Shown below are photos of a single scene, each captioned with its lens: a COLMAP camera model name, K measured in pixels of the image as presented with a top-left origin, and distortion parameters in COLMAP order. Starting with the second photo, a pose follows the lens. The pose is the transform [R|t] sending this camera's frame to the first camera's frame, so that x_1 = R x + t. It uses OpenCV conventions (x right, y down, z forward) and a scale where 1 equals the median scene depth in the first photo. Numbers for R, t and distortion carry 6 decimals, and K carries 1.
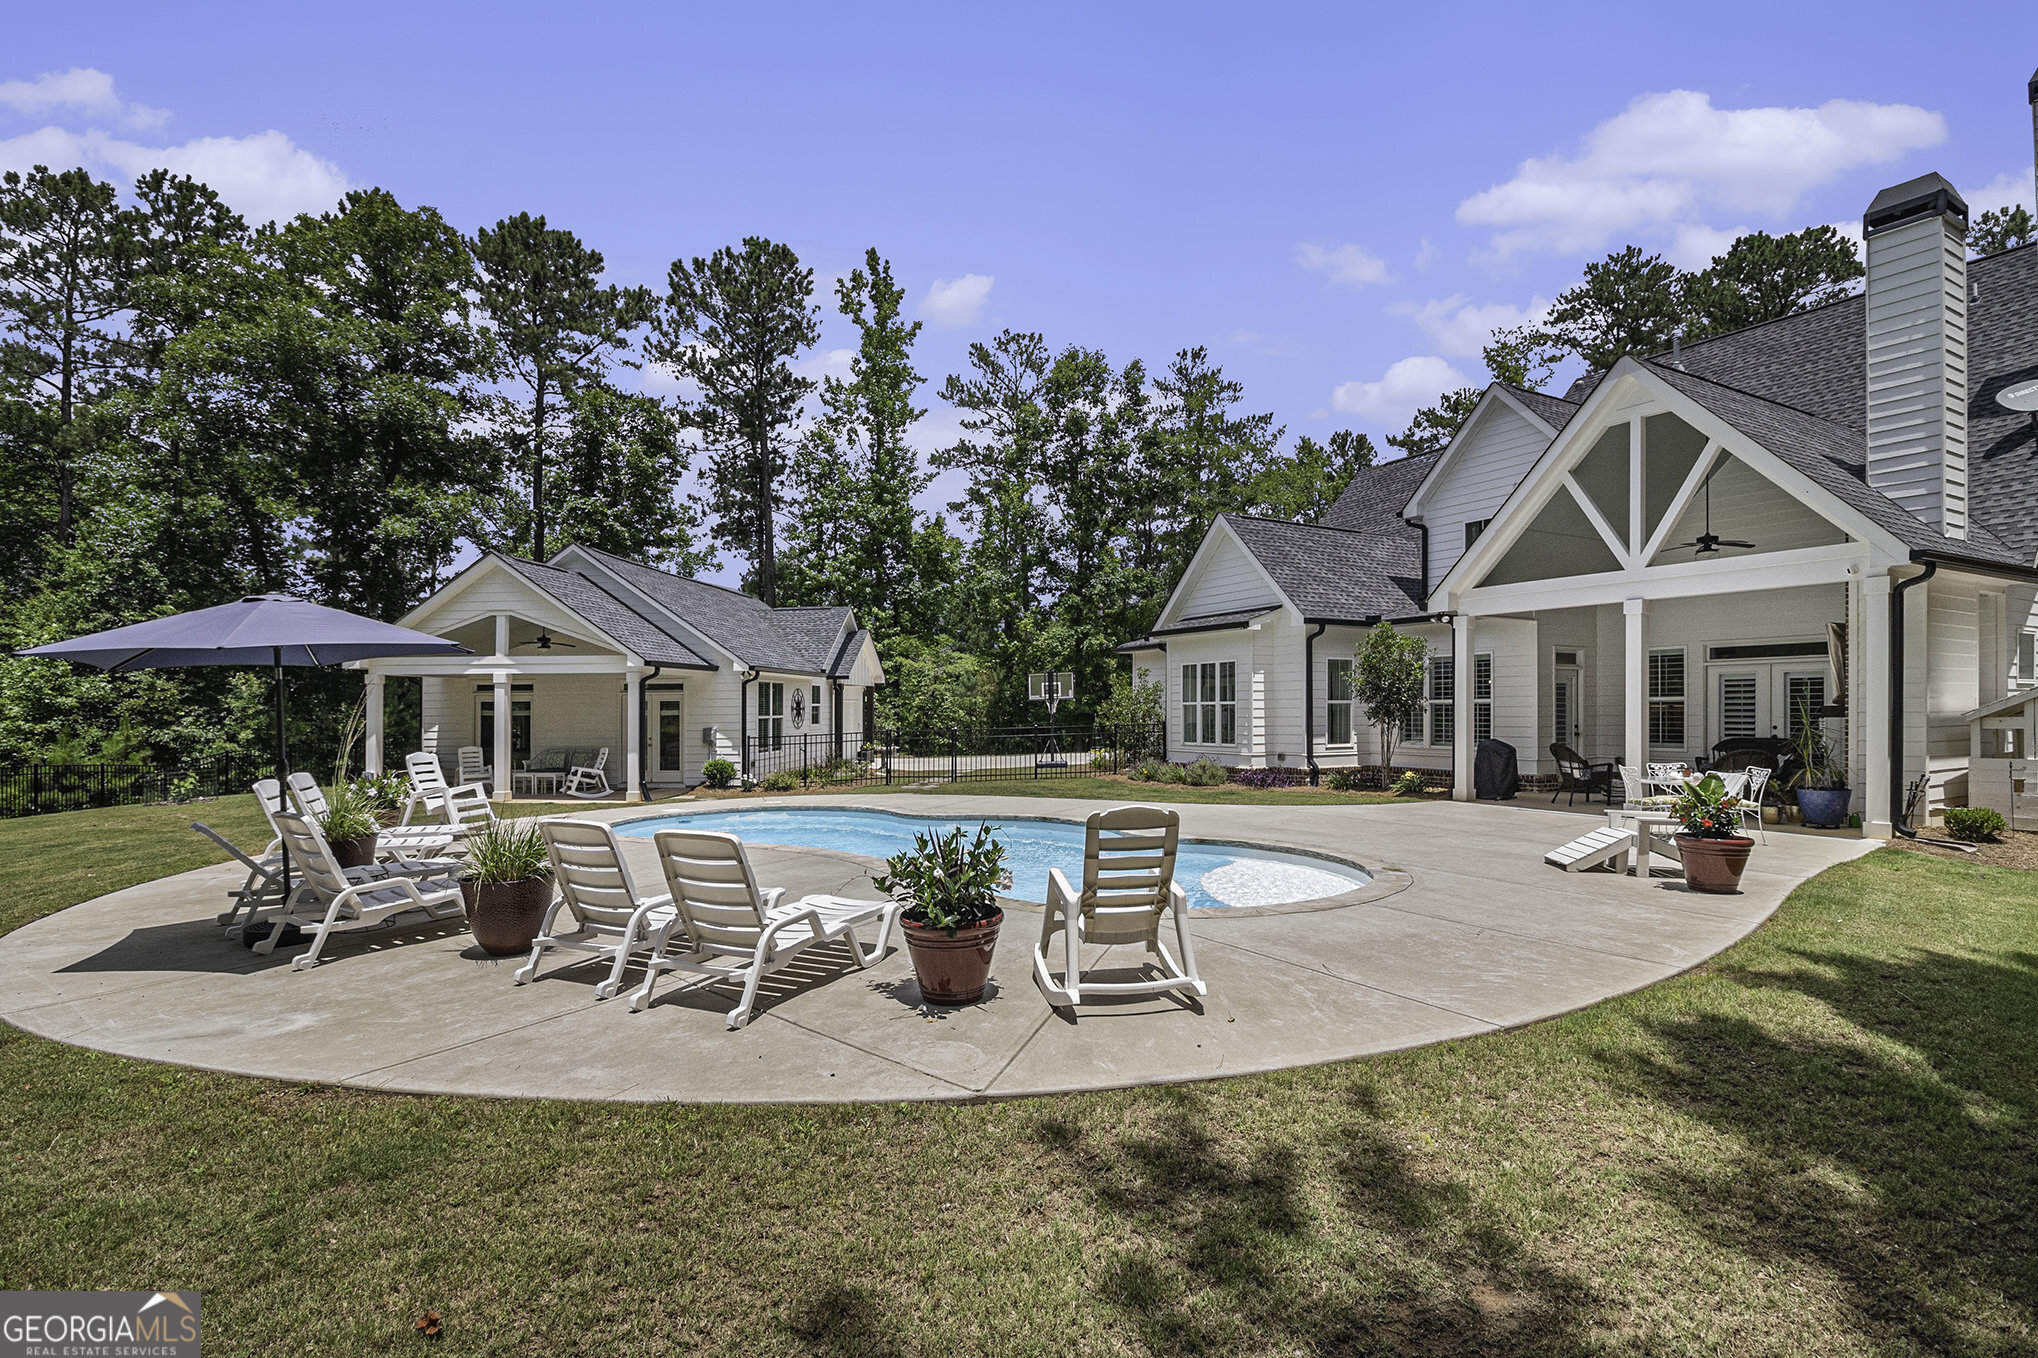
lens RADIAL K [[884.9, 0, 1019.0], [0, 884.9, 679.0], [0, 0, 1]] dist [-0.000626, 0.000066]
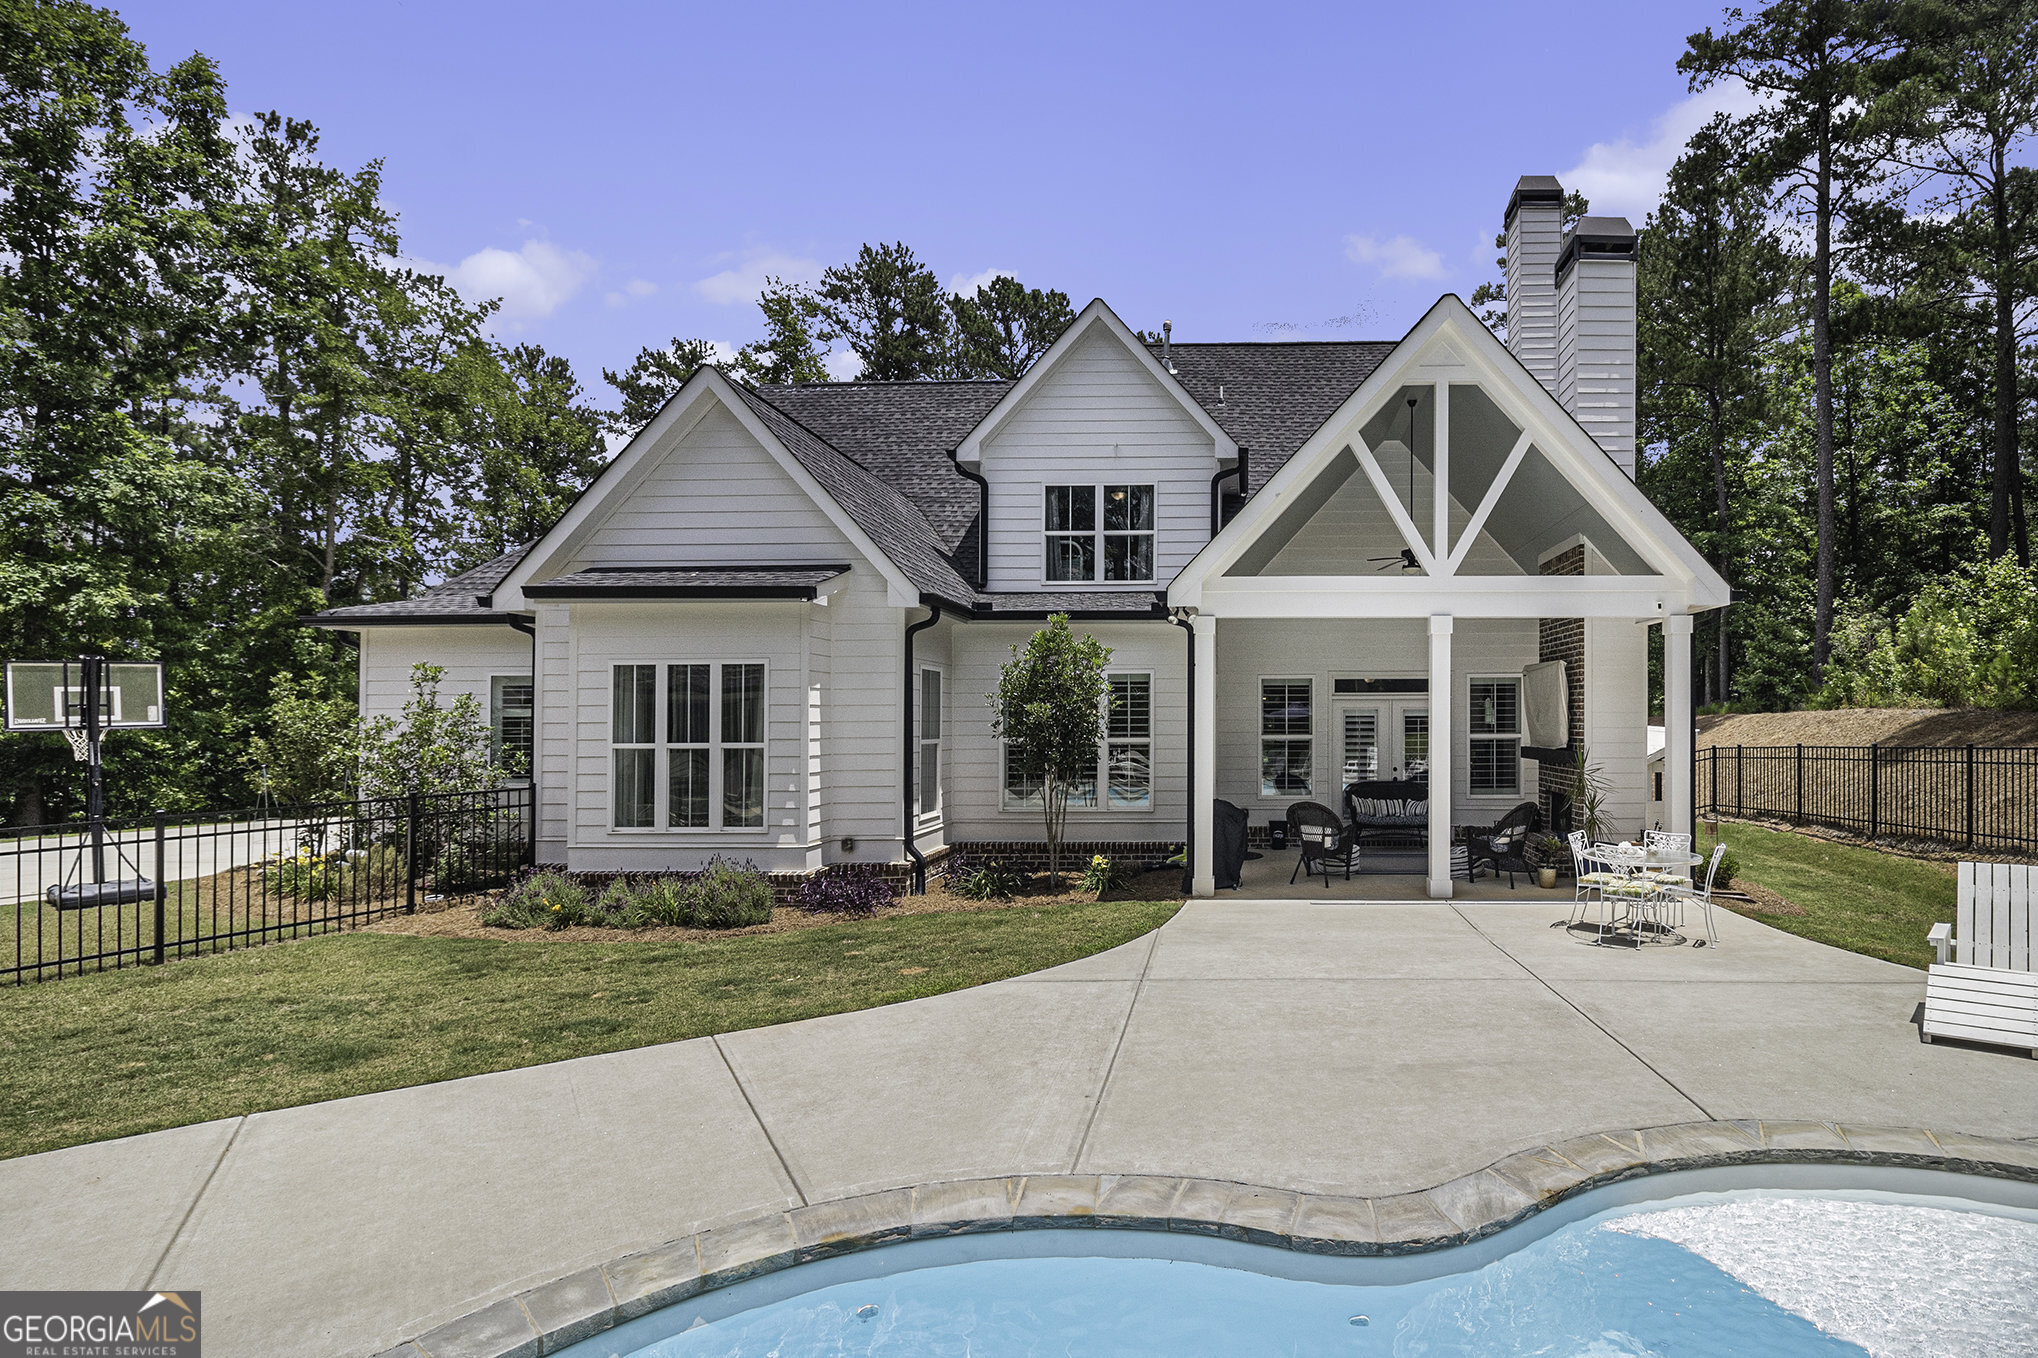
lens RADIAL K [[977.6, 0, 1161.3], [0, 977.6, 721.1], [0, 0, 1]] dist [-0.001884, -0.005985]
pose [[0.536818, 0.004592, 0.843685, -0.095611], [-0.030283, 0.999446, 0.013828, -0.001546], [-0.843154, -0.032973, 0.536660, 0.459063]]
